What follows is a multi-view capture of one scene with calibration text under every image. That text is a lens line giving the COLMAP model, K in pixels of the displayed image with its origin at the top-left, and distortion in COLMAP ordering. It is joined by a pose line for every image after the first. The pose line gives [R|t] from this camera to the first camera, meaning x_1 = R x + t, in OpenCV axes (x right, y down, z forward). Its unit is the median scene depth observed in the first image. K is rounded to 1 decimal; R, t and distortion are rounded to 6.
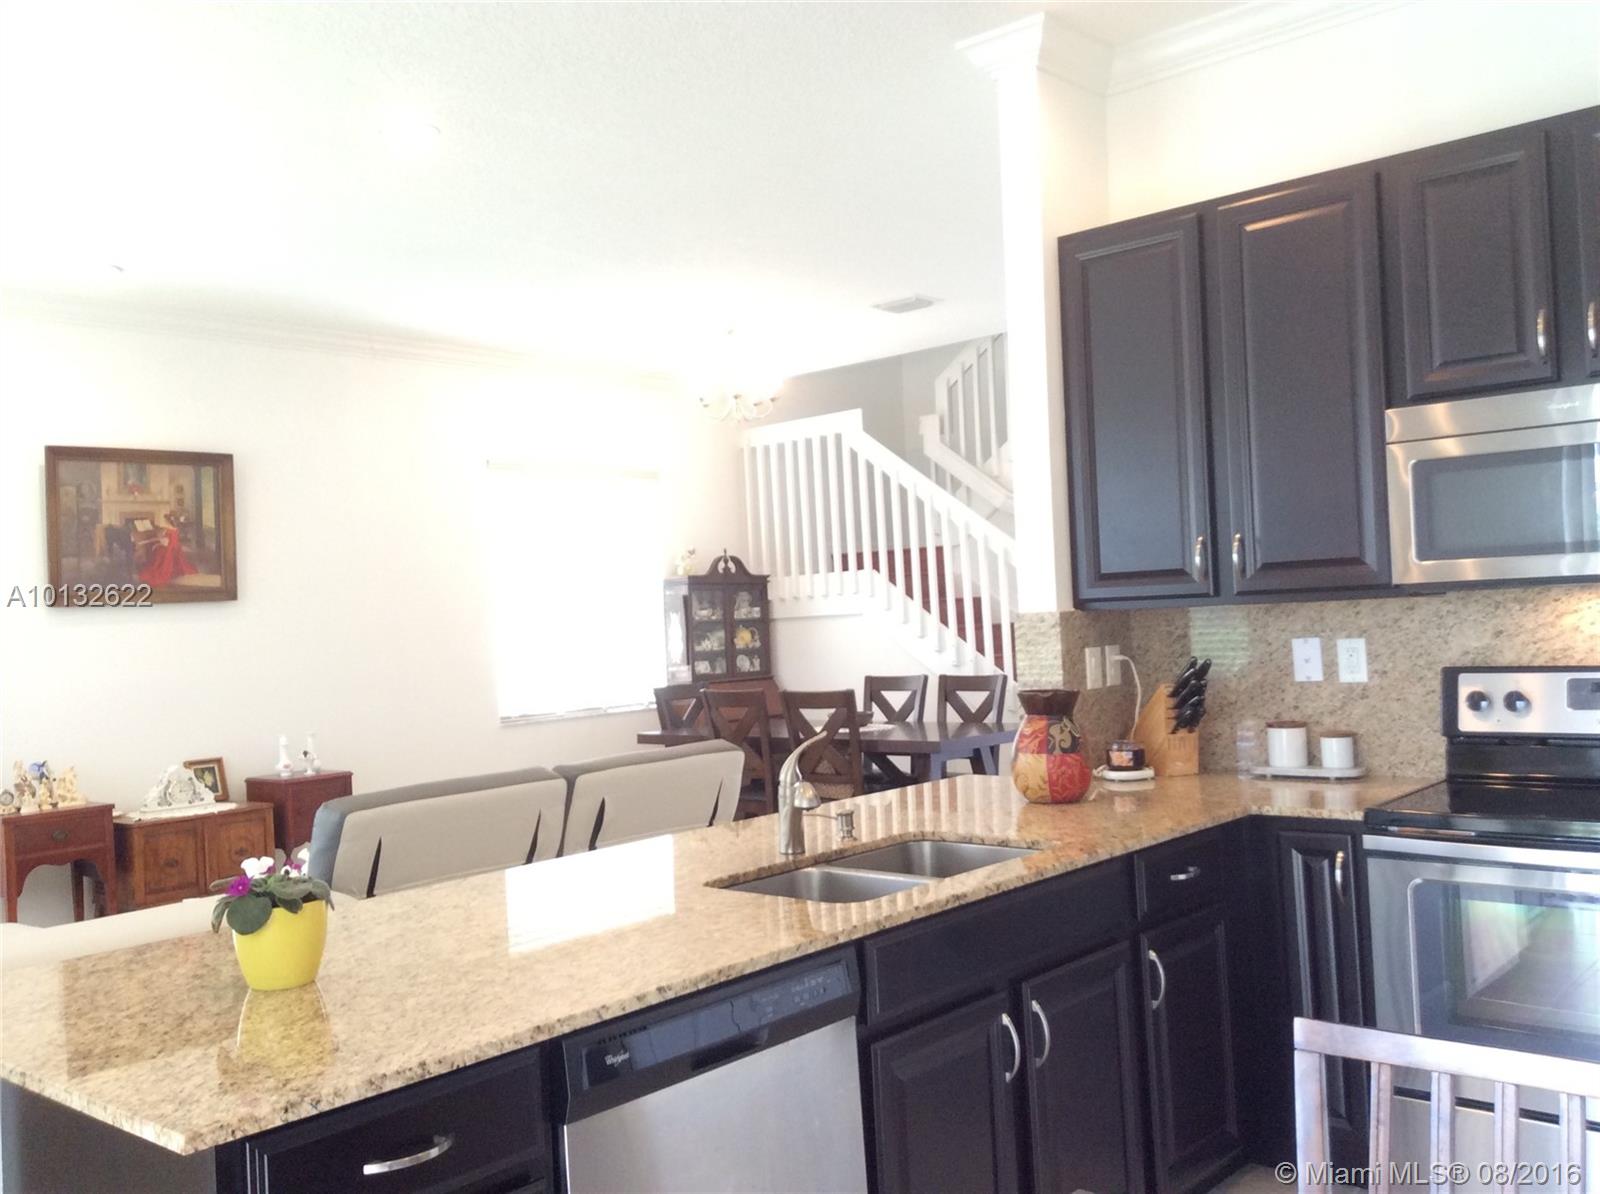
lens RADIAL K [[1508.0, 0, 800.0], [0, 1508.0, 597.0], [0, 0, 1]] dist [-0.001814, -0.355290]
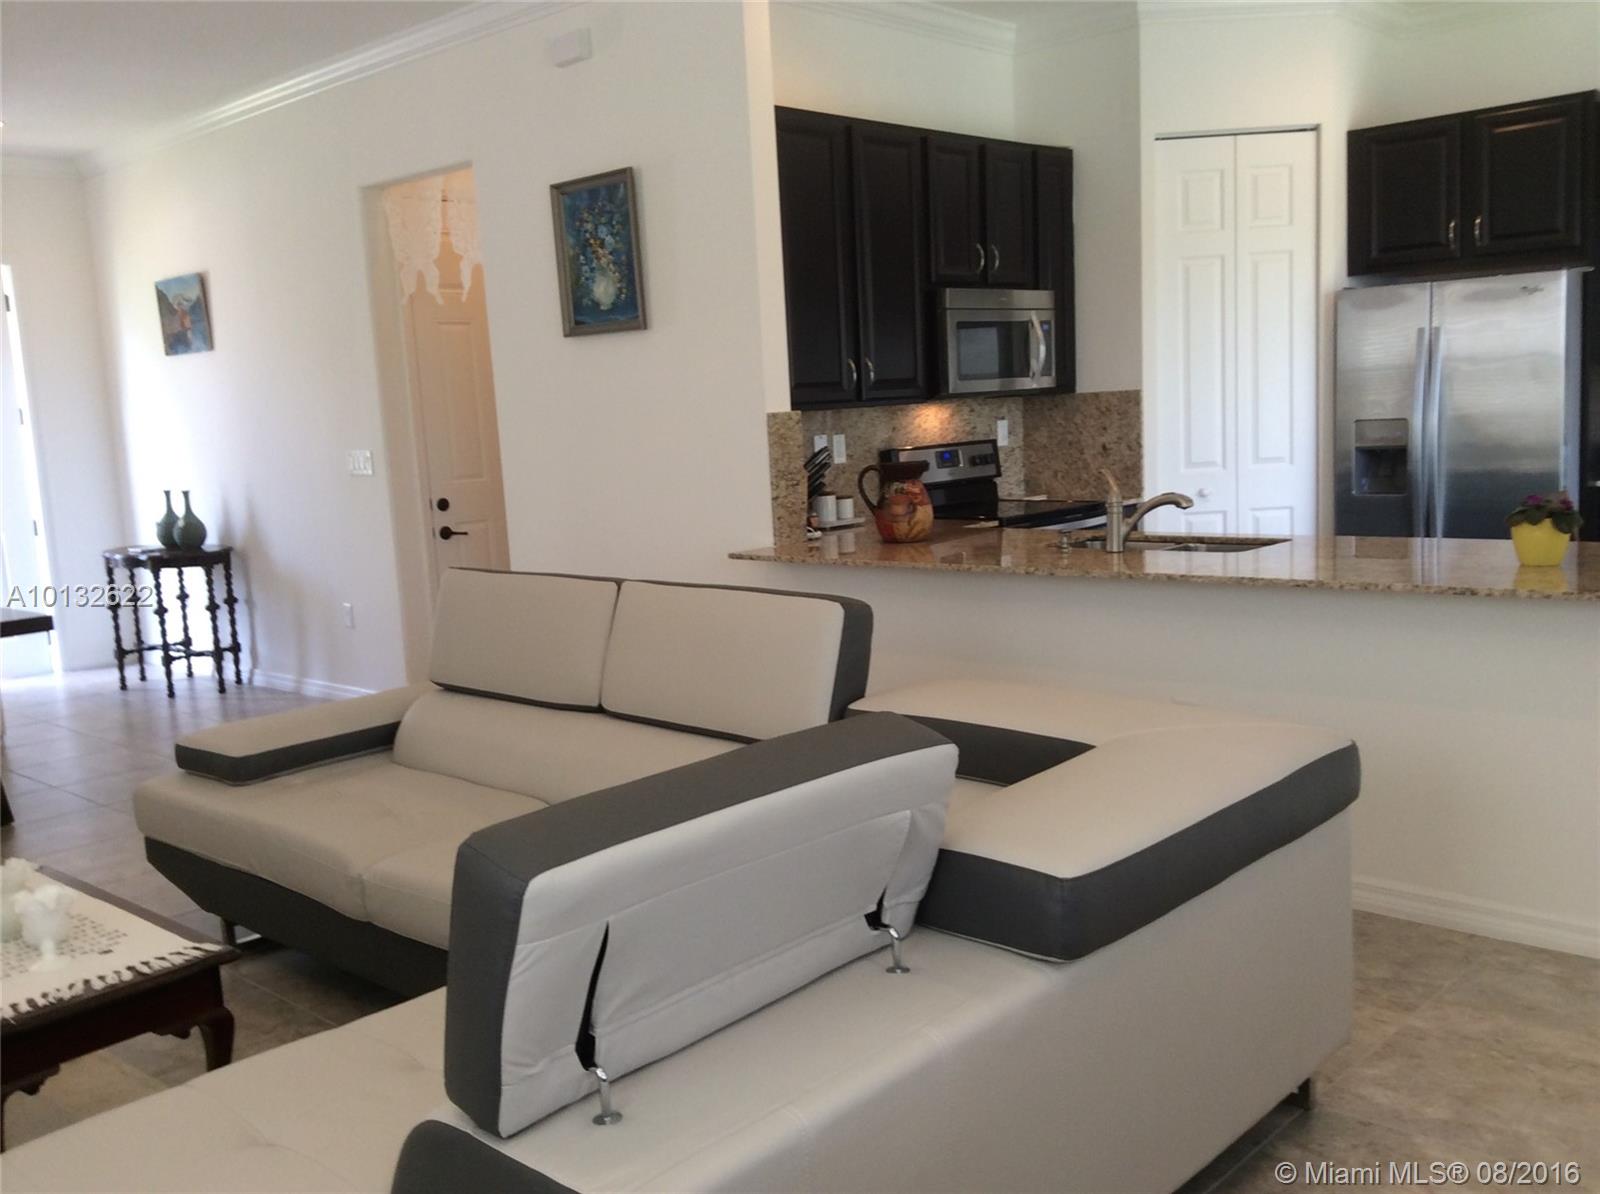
lens RADIAL K [[1502.0, 0, 795.5], [0, 1502.0, 648.6], [0, 0, 1]] dist [0.171249, -0.348756]
pose [[0.052369, -0.119402, 0.991464, -1.231811], [0.053285, 0.991746, 0.116622, 0.063859], [-0.997205, 0.046723, 0.058299, 0.979994]]
